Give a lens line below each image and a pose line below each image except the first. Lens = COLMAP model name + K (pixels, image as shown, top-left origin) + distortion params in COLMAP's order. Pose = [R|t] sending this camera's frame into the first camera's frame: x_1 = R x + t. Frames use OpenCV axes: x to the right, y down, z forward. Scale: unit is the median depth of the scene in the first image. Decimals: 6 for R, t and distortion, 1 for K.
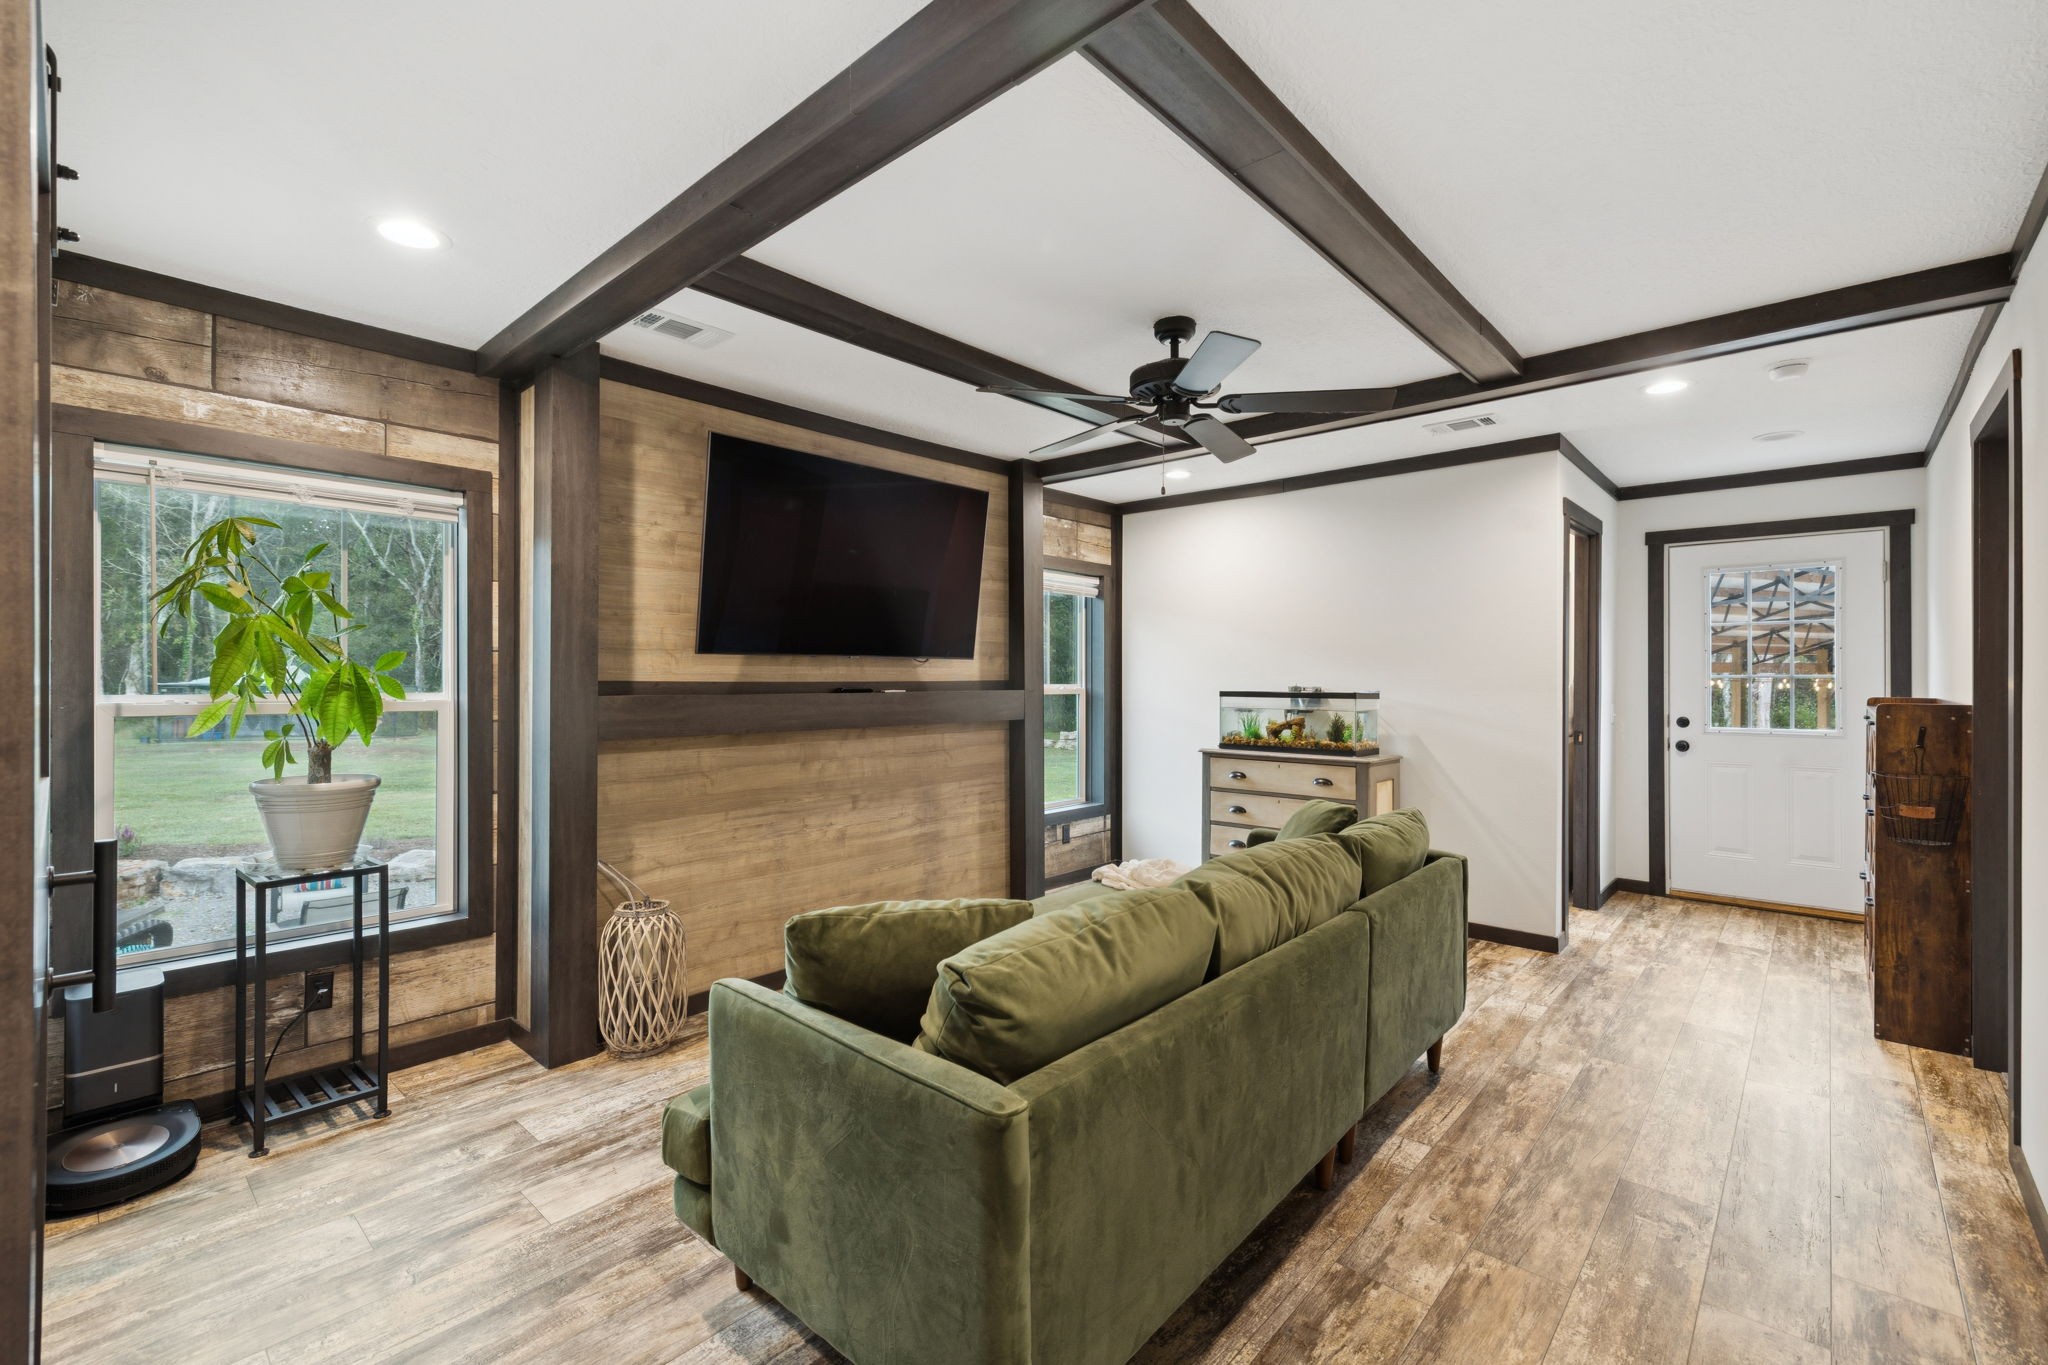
lens RADIAL K [[890.2, 0, 1024.0], [0, 890.2, 682.5], [0, 0, 1]] dist [0.000820, 0.000195]
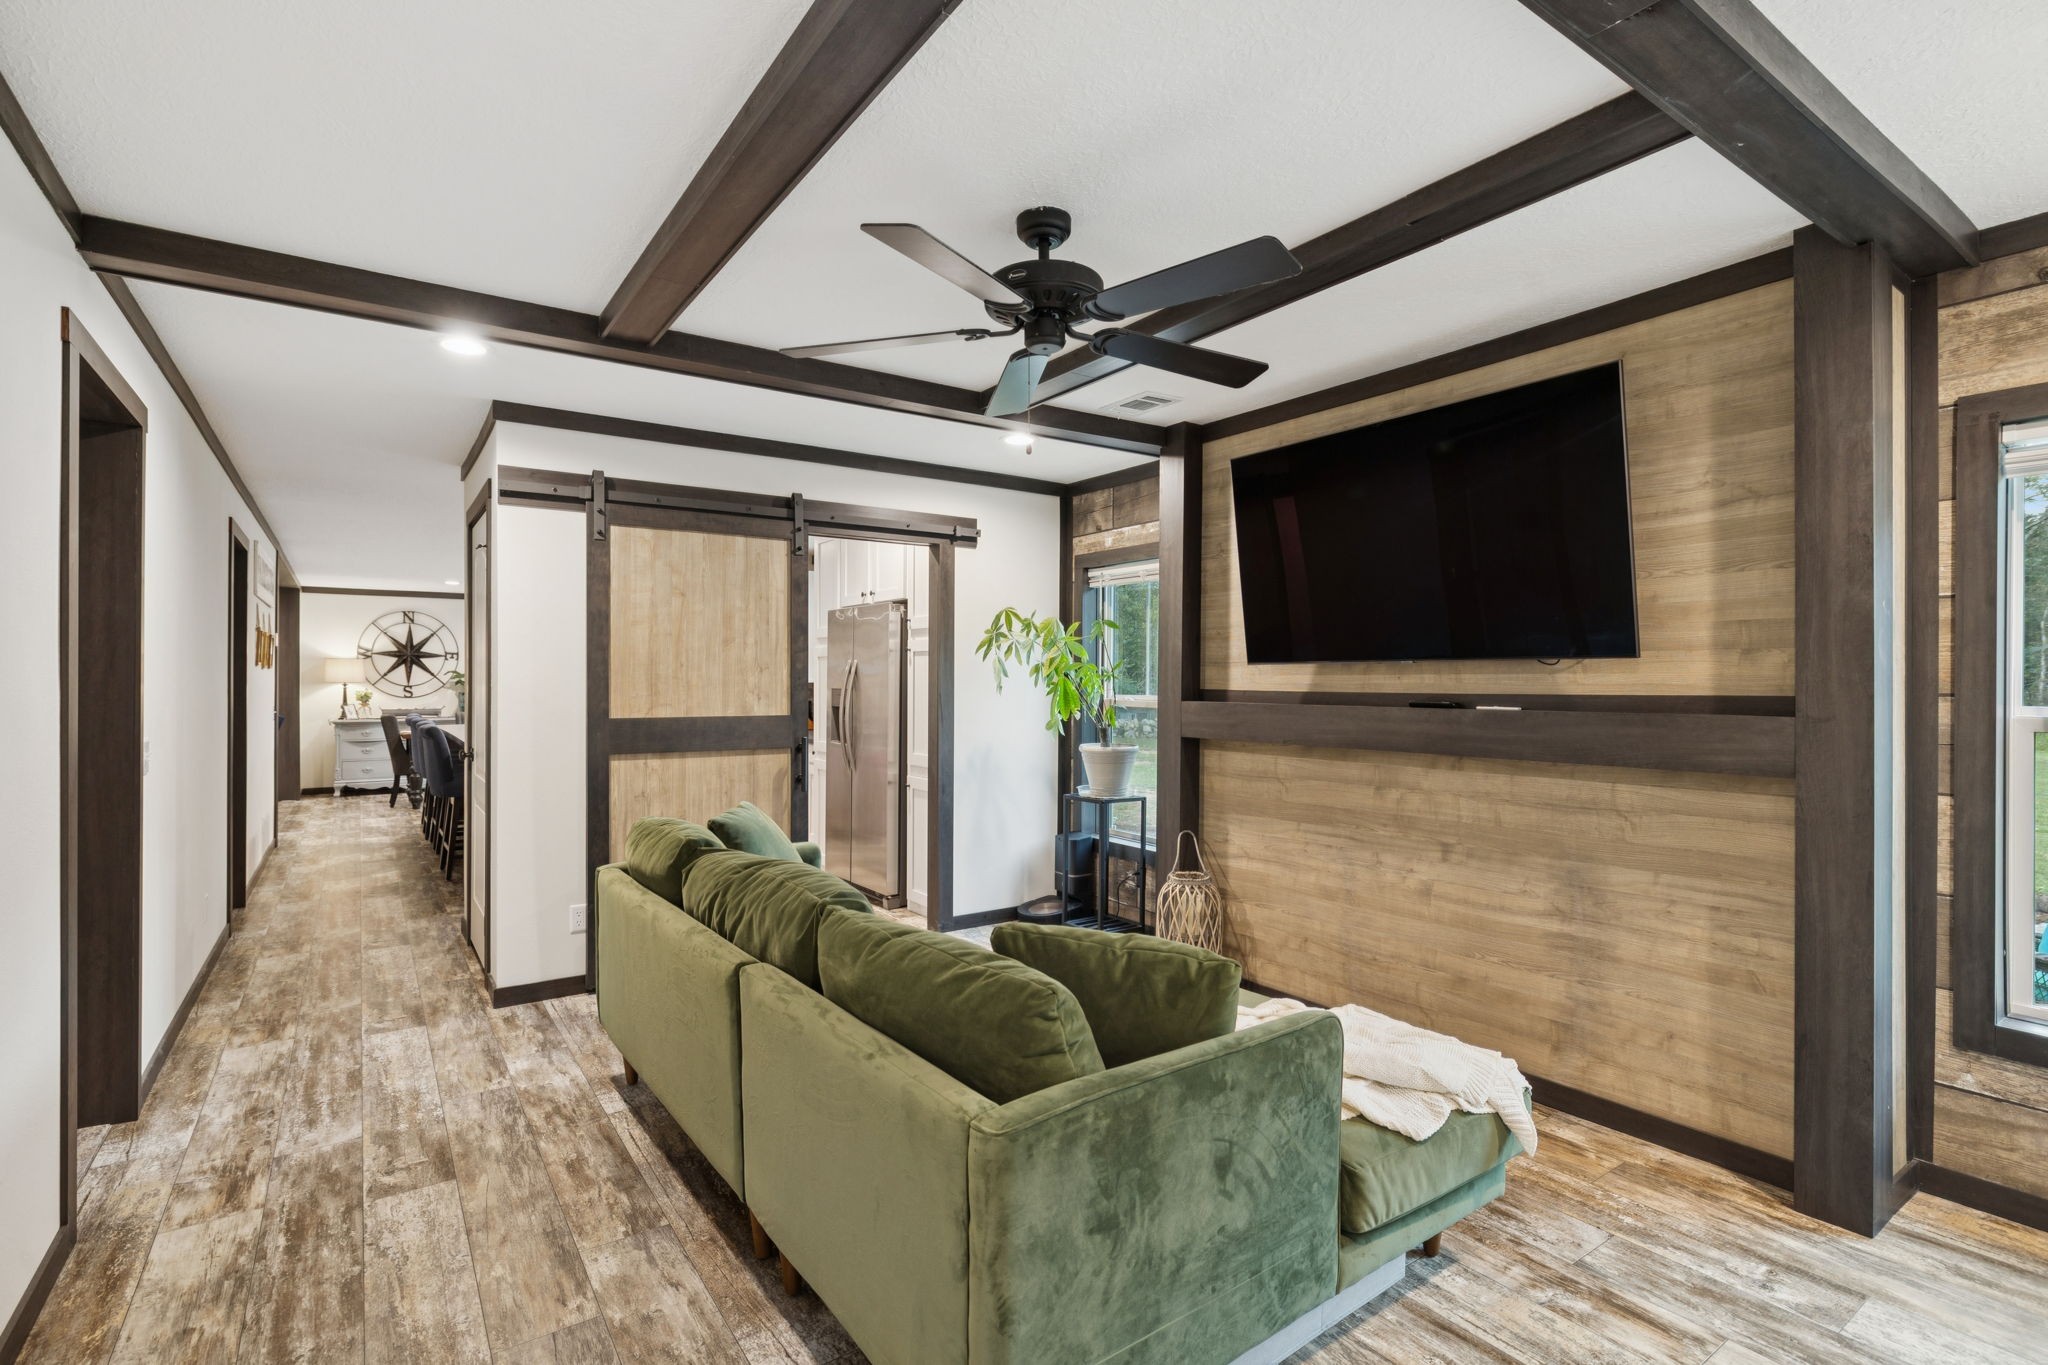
lens RADIAL K [[971.1, 0, 1024.0], [0, 971.1, 682.5], [0, 0, 1]] dist [-0.003788, -0.000325]
pose [[-0.233075, -0.002348, -0.972456, 0.750901], [-0.009096, 0.999959, -0.000234, -0.007232], [0.972416, 0.008791, -0.233087, 0.905935]]
